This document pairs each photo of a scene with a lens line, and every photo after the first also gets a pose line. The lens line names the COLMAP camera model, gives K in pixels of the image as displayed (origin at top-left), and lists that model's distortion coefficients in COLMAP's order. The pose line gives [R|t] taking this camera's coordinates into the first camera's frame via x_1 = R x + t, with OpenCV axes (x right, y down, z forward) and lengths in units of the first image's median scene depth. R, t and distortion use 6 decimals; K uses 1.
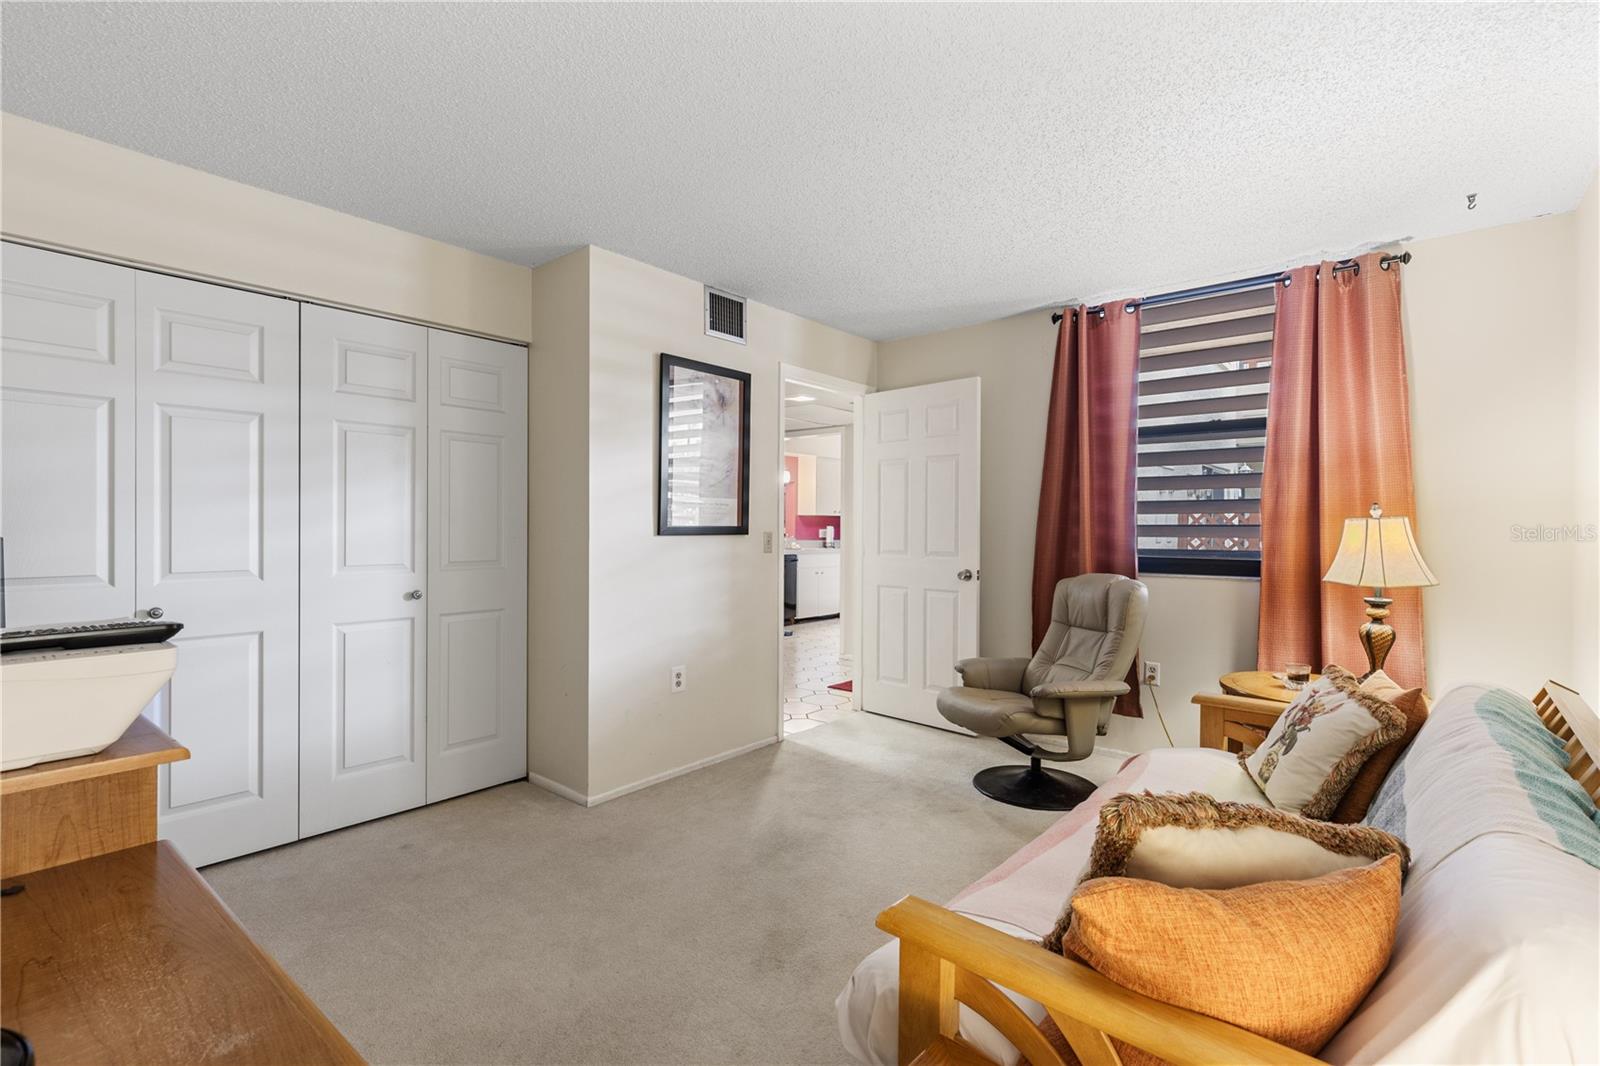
lens RADIAL K [[721.6, 0, 798.9], [0, 721.6, 524.8], [0, 0, 1]] dist [0.004576, 0.000125]
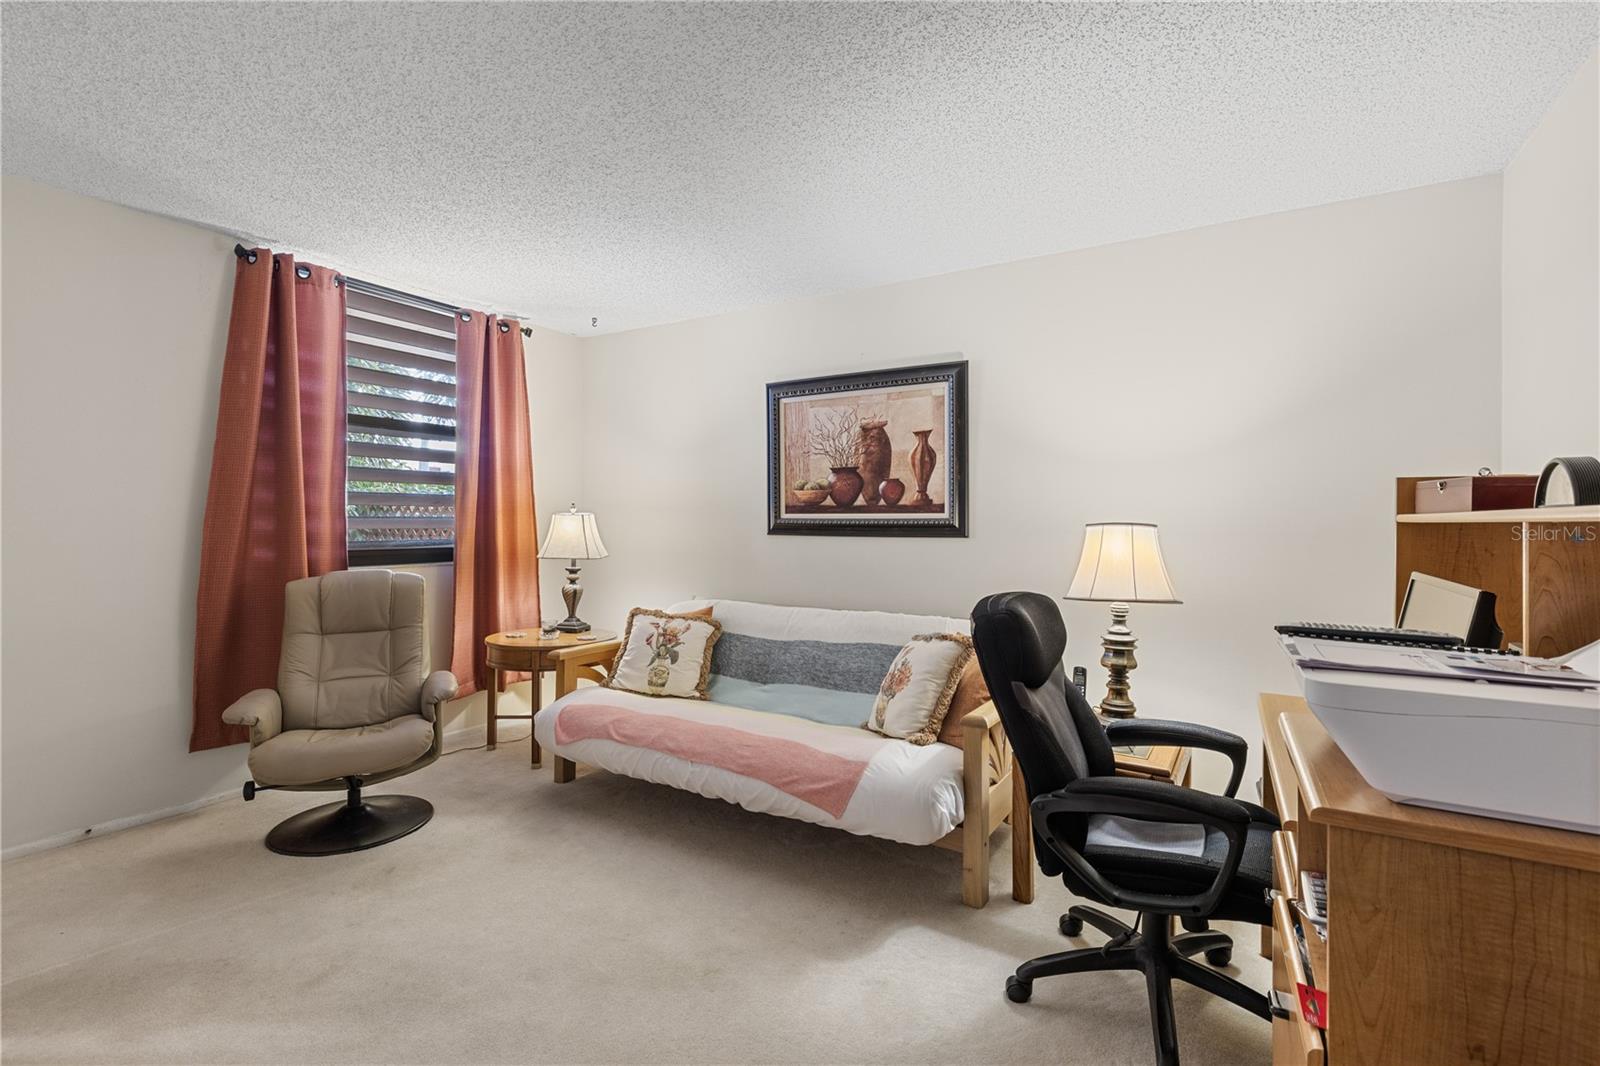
lens RADIAL K [[717.1, 0, 808.9], [0, 717.1, 511.1], [0, 0, 1]] dist [0.002773, 0.000097]
pose [[-0.155727, 0.005197, 0.987787, -0.599620], [-0.002724, 0.999980, -0.005691, -0.005339], [-0.987796, -0.003577, -0.155709, 0.606056]]
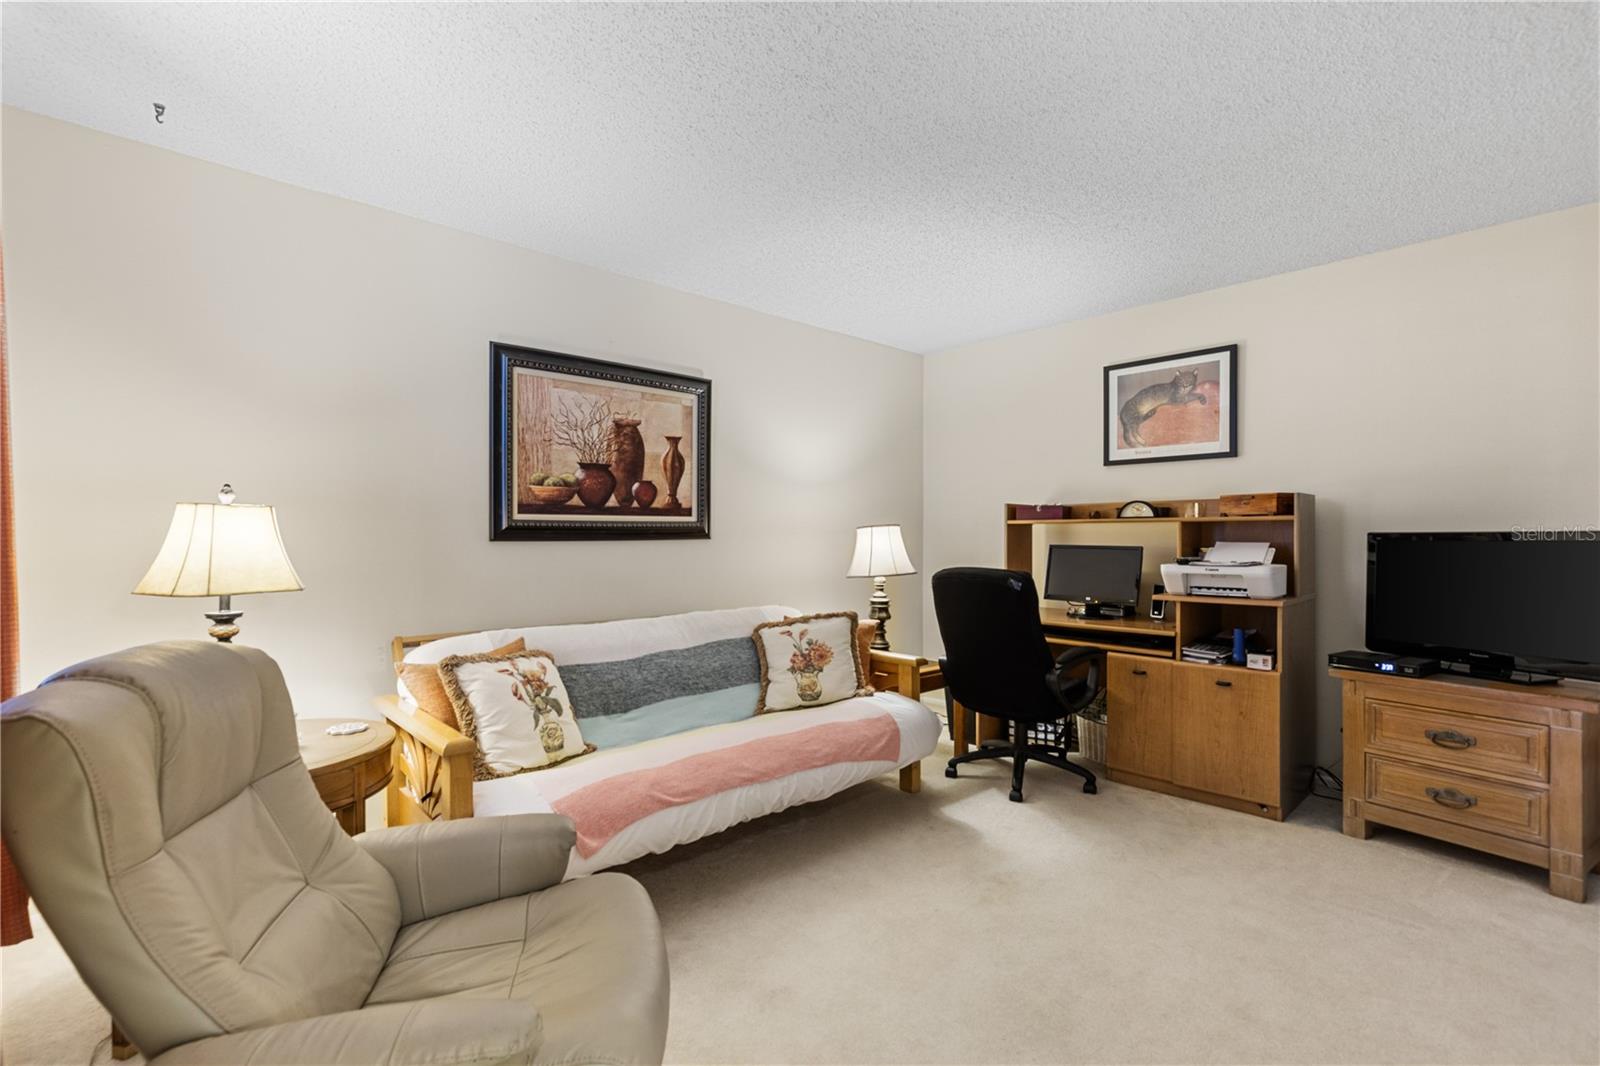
lens RADIAL K [[721.6, 0, 798.9], [0, 721.6, 524.8], [0, 0, 1]] dist [0.004576, 0.000125]
pose [[-0.991202, -0.003870, 0.132301, 0.088626], [-0.005070, 0.999949, -0.008738, 0.013070], [-0.132261, -0.009332, -0.991171, 1.346497]]
